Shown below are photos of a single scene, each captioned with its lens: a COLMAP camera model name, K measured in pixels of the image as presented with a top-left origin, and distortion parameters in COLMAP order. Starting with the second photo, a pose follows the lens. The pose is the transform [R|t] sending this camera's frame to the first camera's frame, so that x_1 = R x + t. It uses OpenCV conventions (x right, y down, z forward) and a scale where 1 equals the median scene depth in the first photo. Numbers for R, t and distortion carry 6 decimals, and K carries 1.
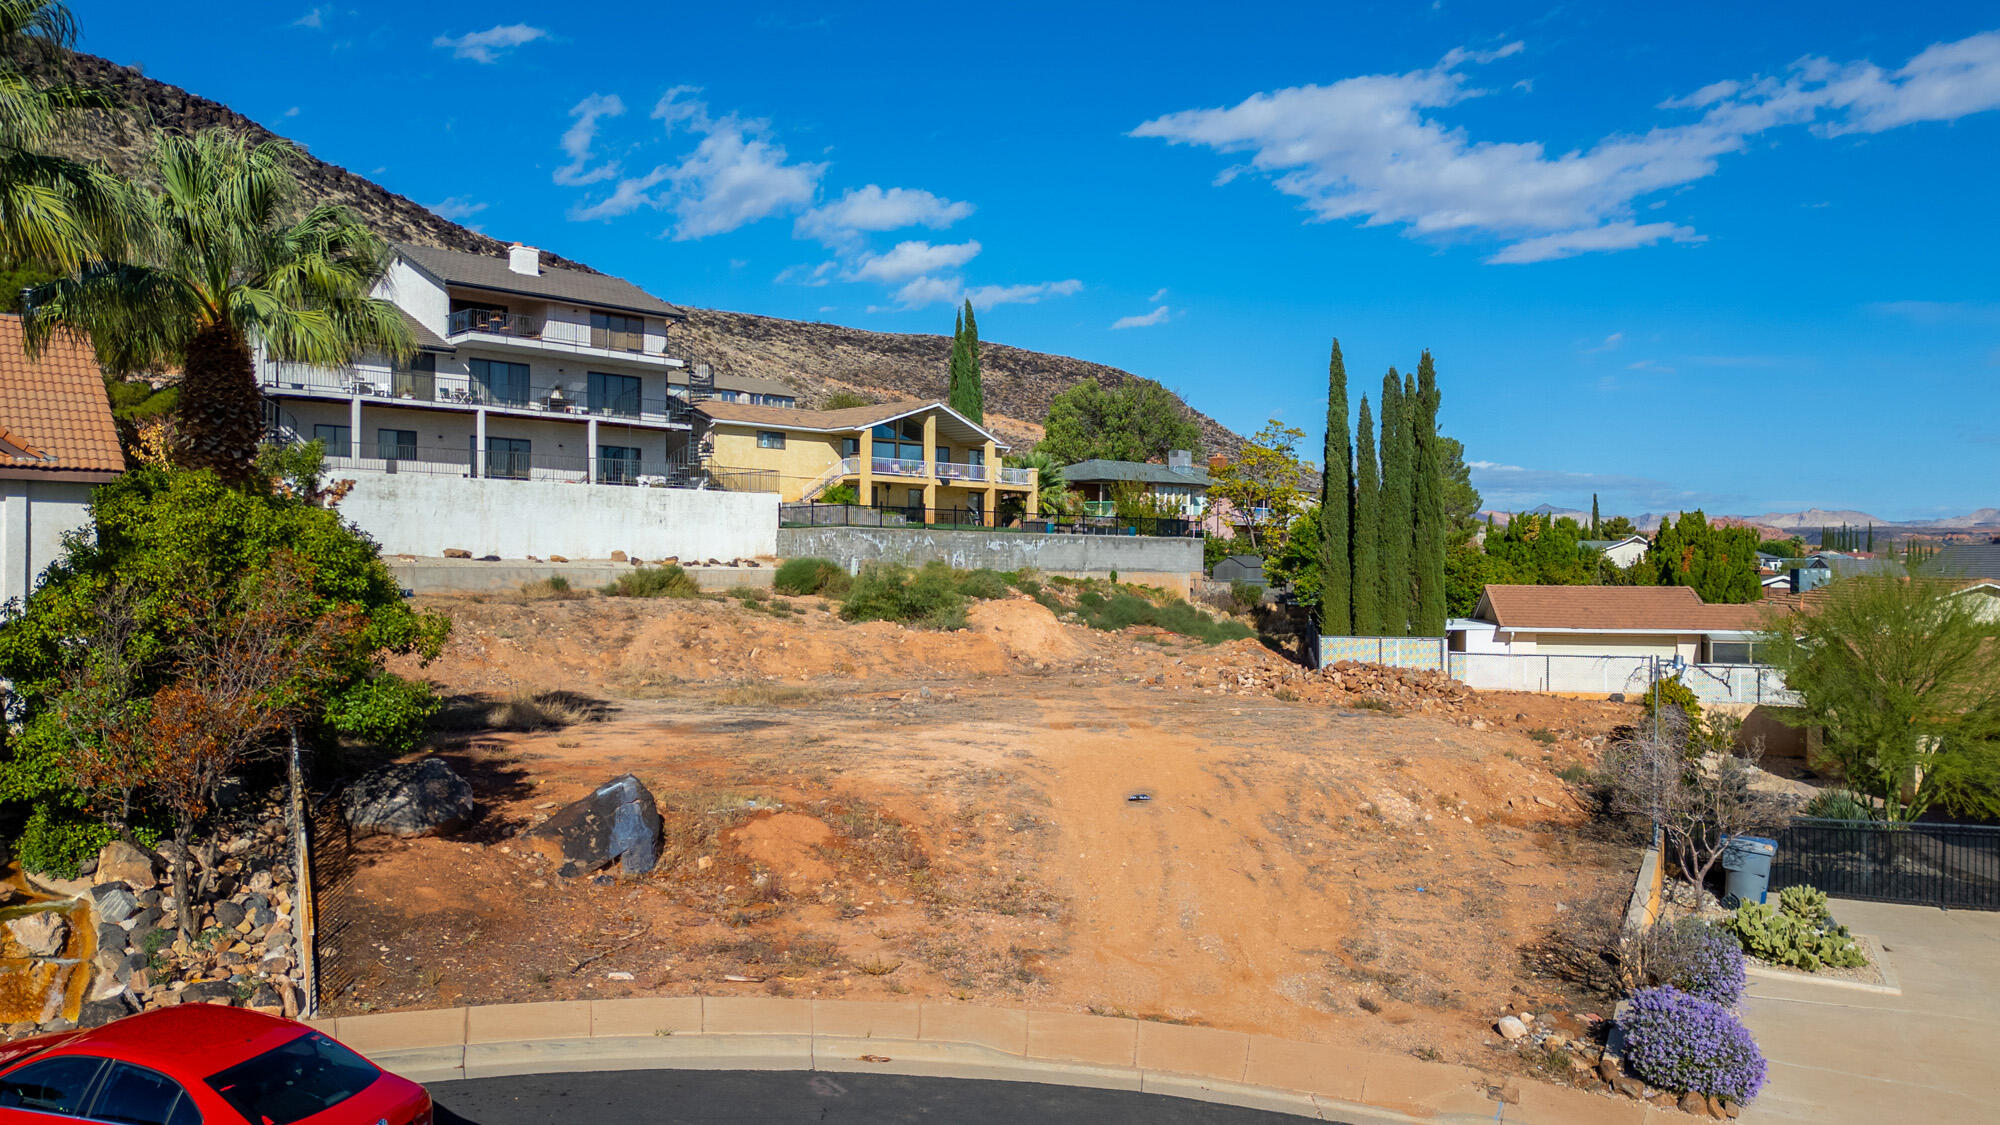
lens RADIAL K [[1409.8, 0, 992.9], [0, 1409.8, 573.6], [0, 0, 1]] dist [0.092266, -0.096458]
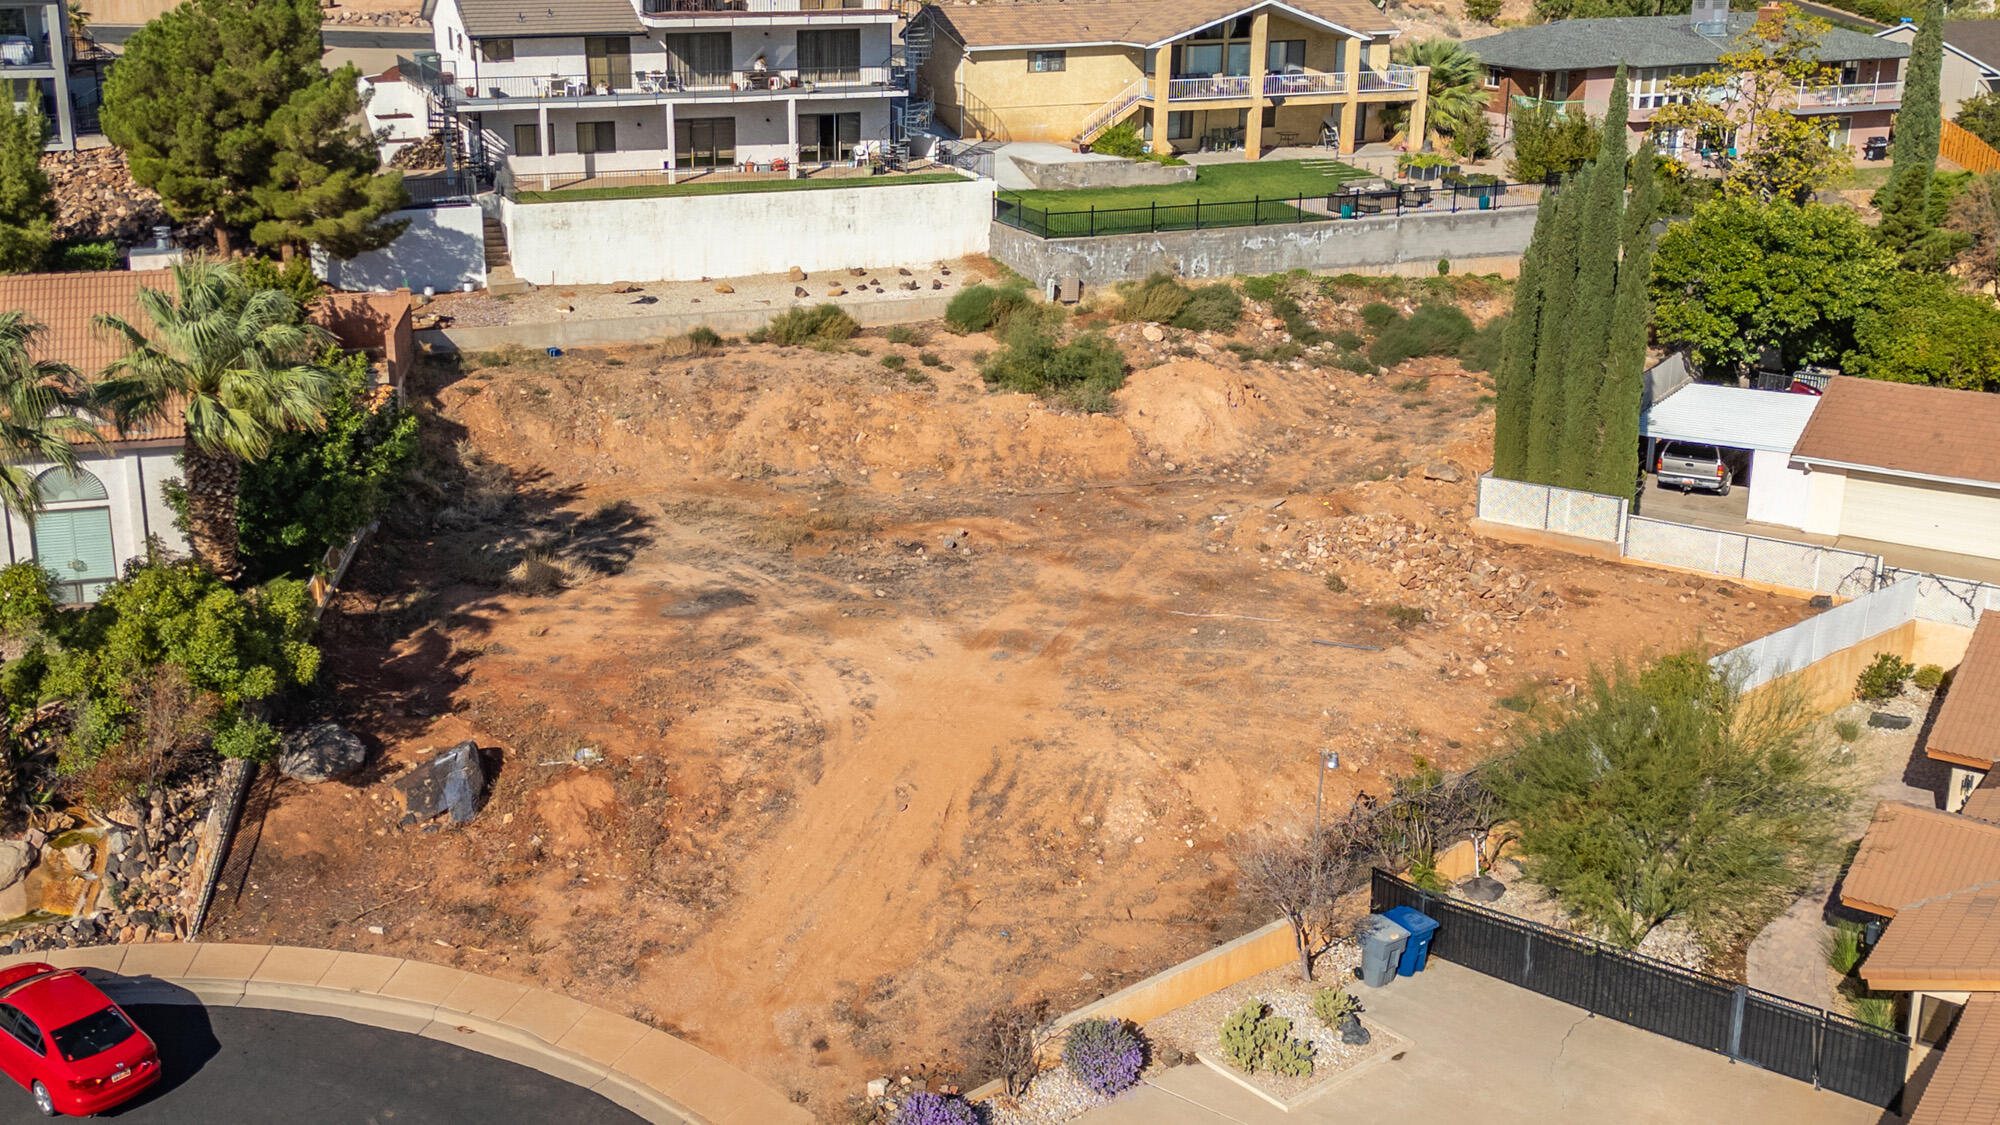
lens RADIAL K [[2034.4, 0, 826.2], [0, 2034.4, 489.1], [0, 0, 1]] dist [0.191653, -0.486993]
pose [[0.903687, 0.102866, -0.415654, 0.388860], [0.015463, 0.962243, 0.271753, -0.285705], [0.427914, -0.252006, 0.867976, -0.228278]]
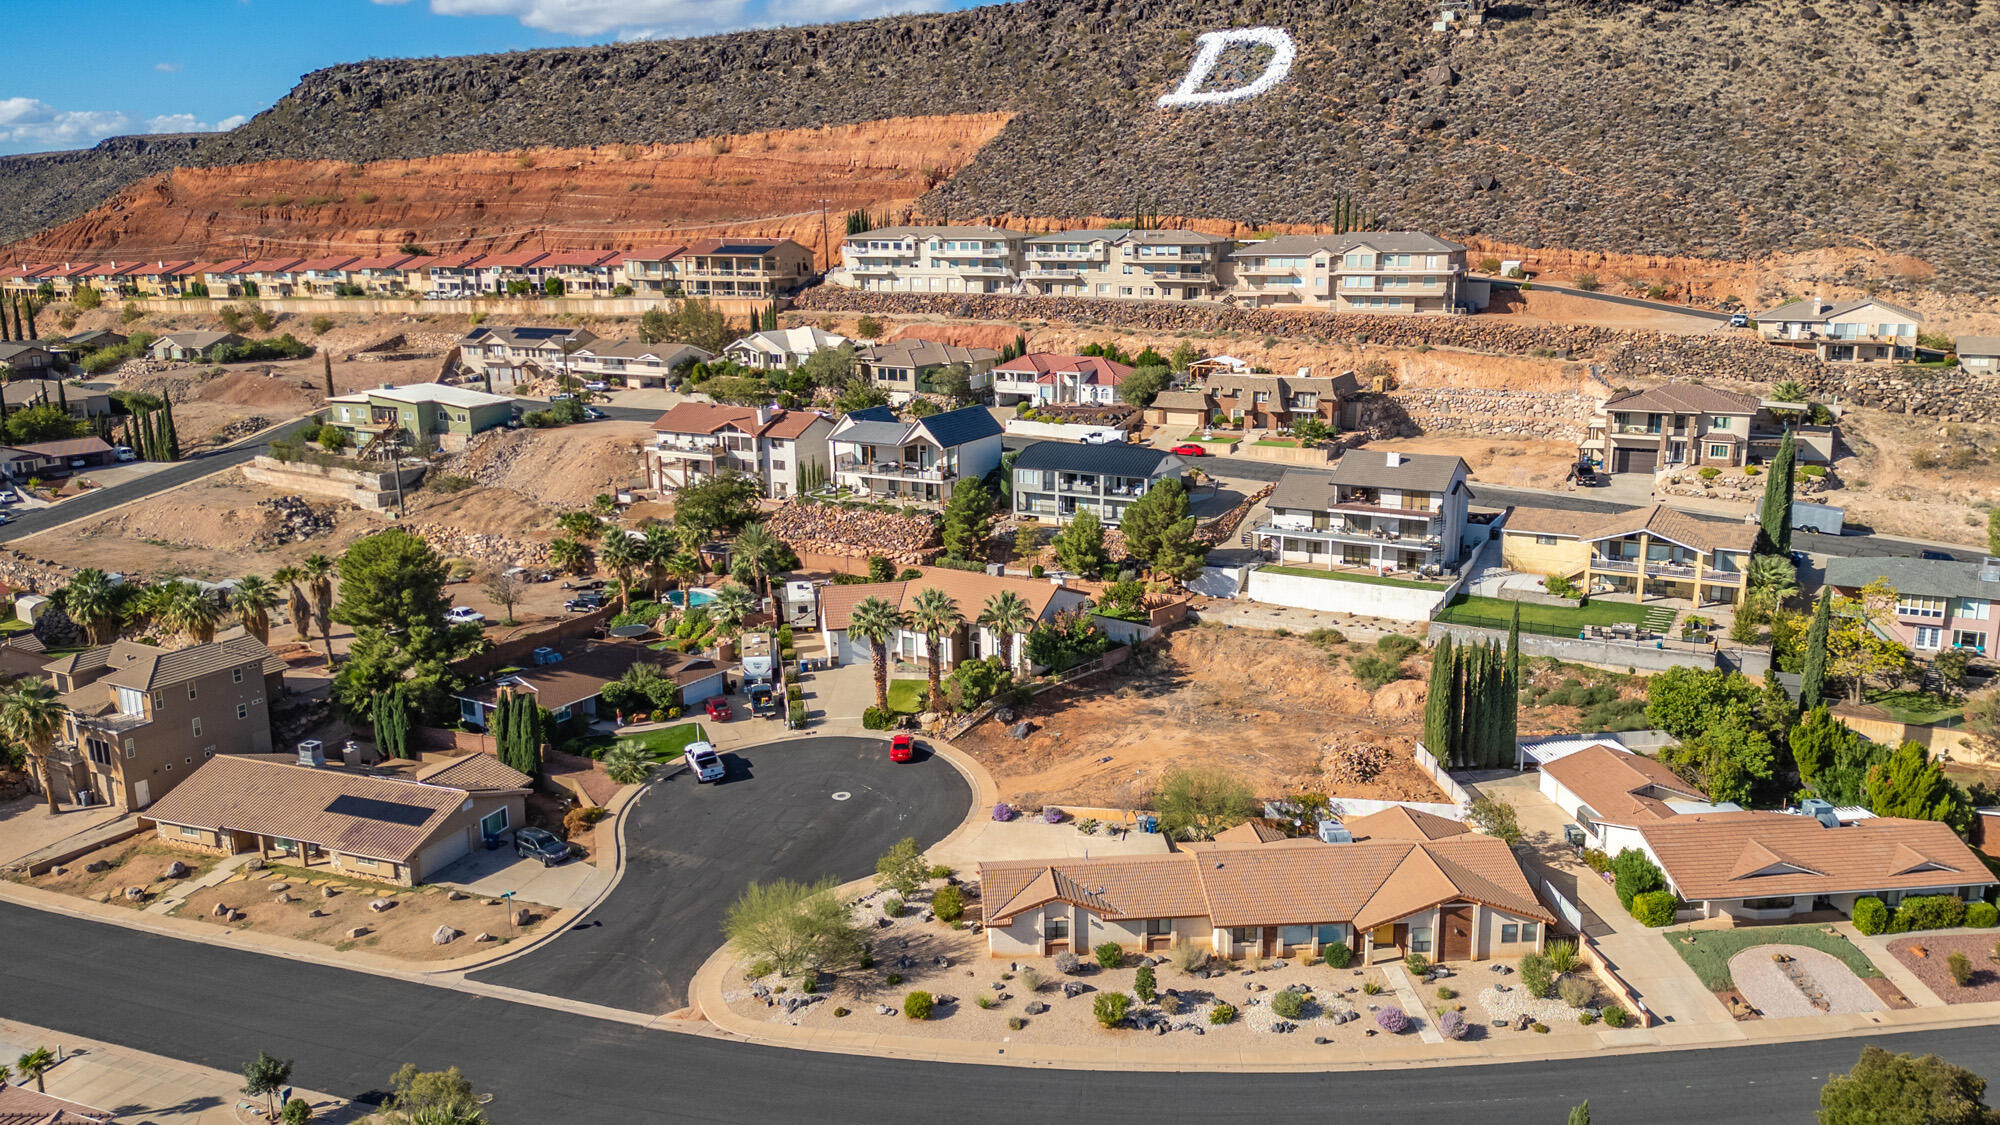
lens RADIAL K [[1491.6, 0, 1000.0], [0, 1491.6, 562.5], [0, 0, 1]] dist [0.127753, -0.231089]
pose [[0.299816, 0.201049, -0.932571, 2.213627], [0.011174, 0.976734, 0.214163, -0.755231], [0.953932, -0.074630, 0.290594, -0.314339]]
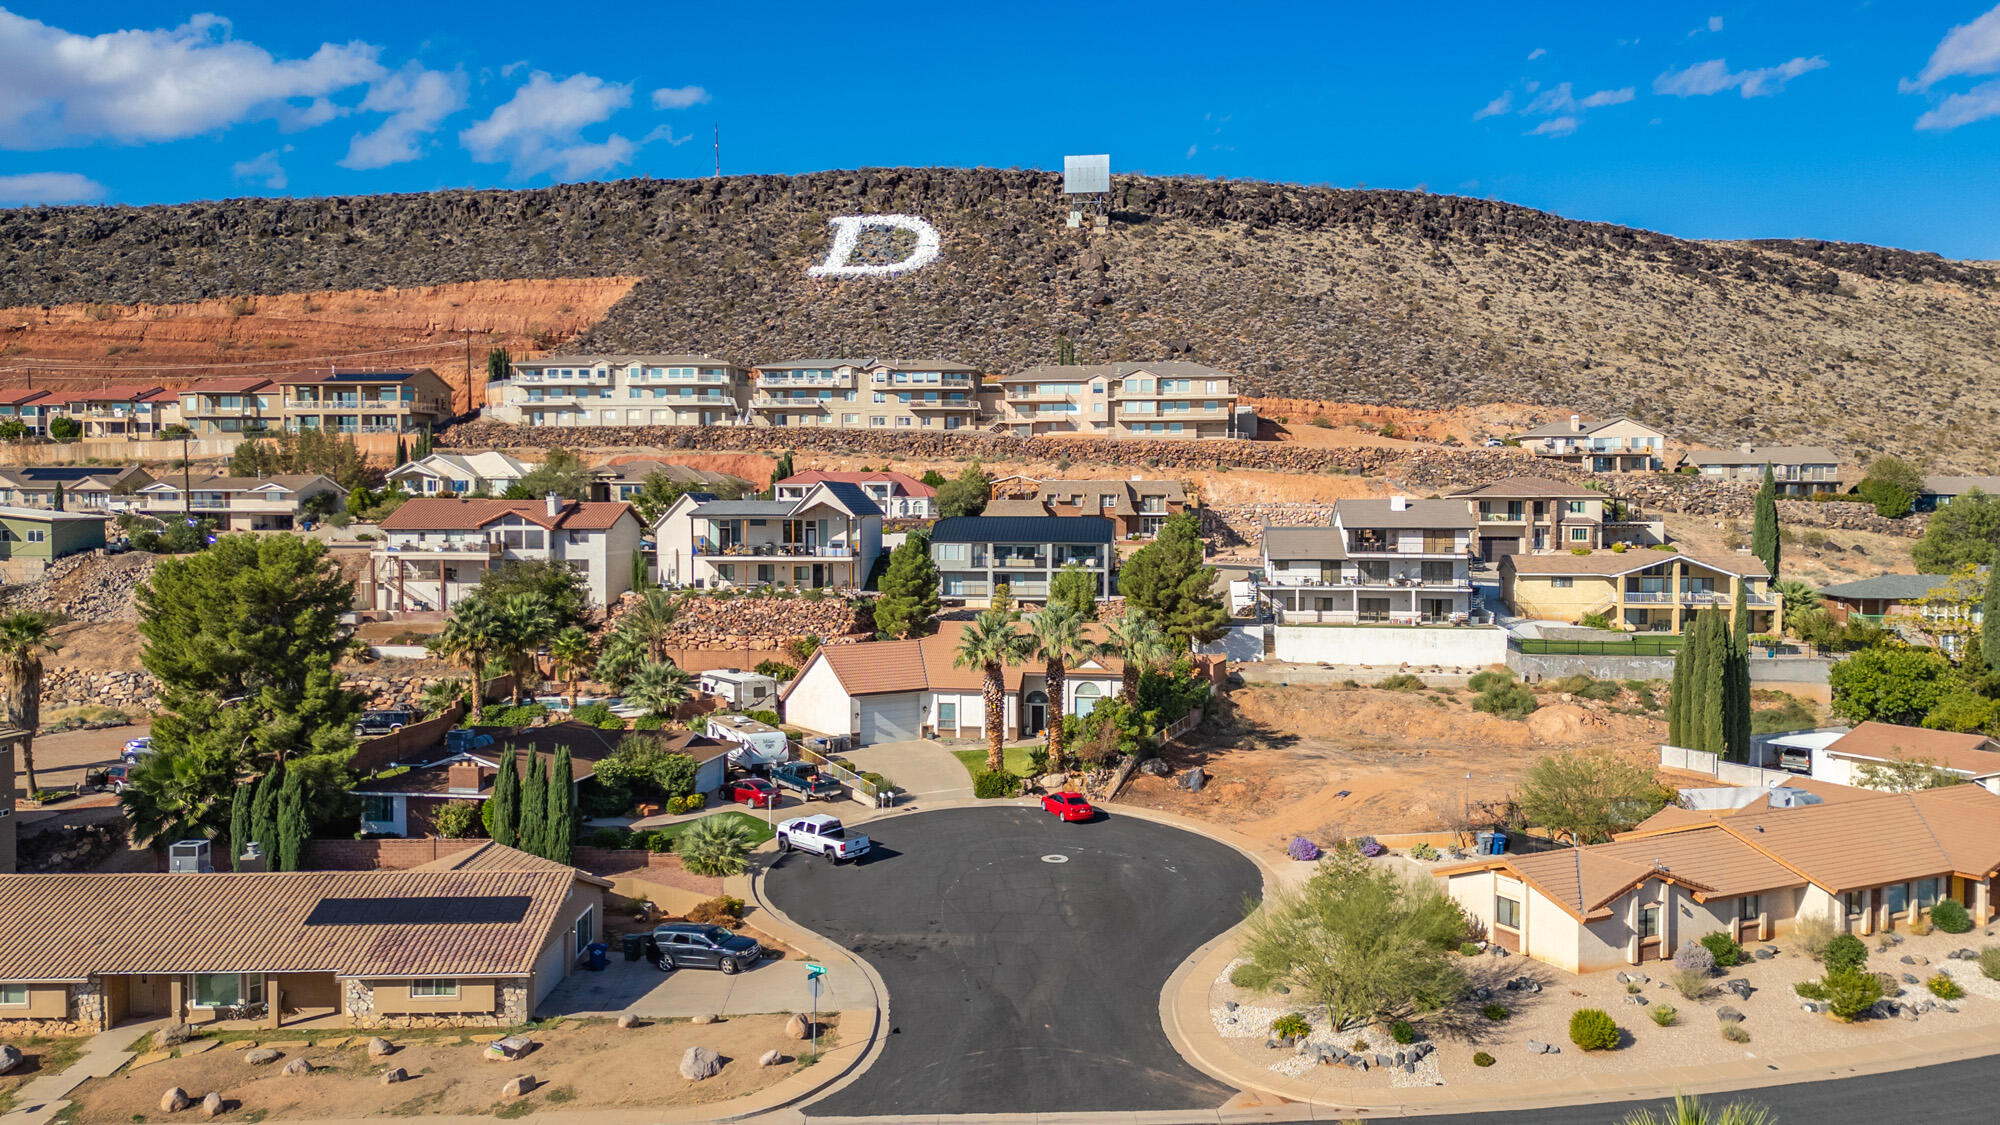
lens RADIAL K [[1499.0, 0, 1008.3], [0, 1499.0, 566.3], [0, 0, 1]] dist [0.096672, -0.108185]
pose [[0.646426, 0.019777, -0.762720, 1.231714], [0.001553, 0.999628, 0.027236, -0.256347], [0.762975, -0.018790, 0.646155, -1.015946]]
